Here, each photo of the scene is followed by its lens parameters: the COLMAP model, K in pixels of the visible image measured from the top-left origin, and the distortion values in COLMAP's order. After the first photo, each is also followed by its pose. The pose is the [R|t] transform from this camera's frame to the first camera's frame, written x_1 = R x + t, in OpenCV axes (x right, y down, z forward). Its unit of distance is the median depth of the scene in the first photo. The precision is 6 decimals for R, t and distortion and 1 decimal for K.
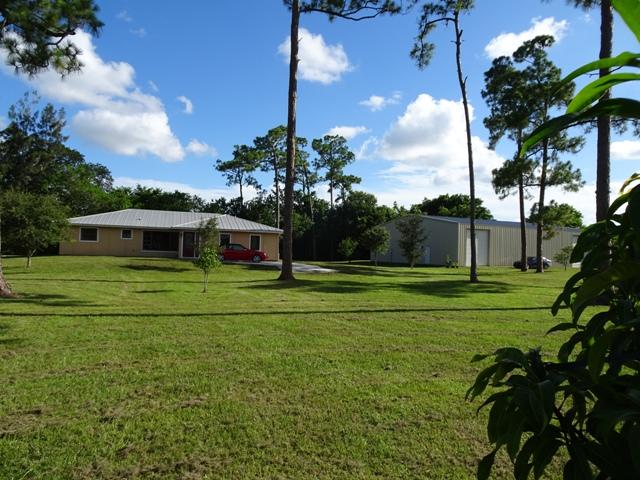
lens RADIAL K [[437.3, 0, 320.0], [0, 437.3, 240.0], [0, 0, 1]] dist [-0.001947, -0.001438]
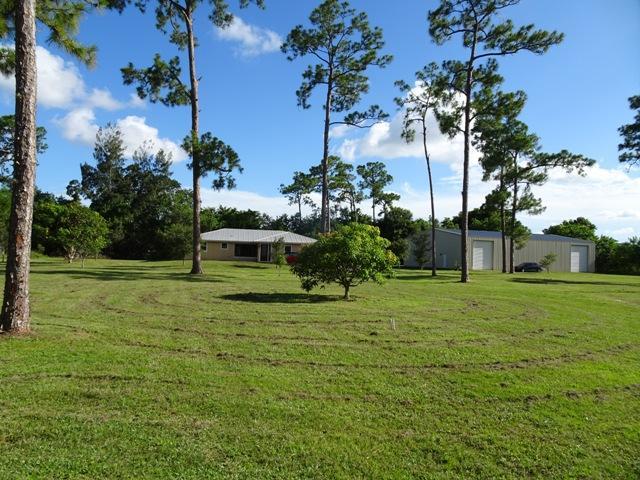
lens RADIAL K [[437.3, 0, 320.0], [0, 437.3, 240.0], [0, 0, 1]] dist [-0.001947, -0.001438]
pose [[0.990914, -0.002406, -0.134475, 0.044016], [0.000400, 0.999888, -0.014938, -0.005370], [0.134496, 0.014748, 0.990804, -0.222123]]
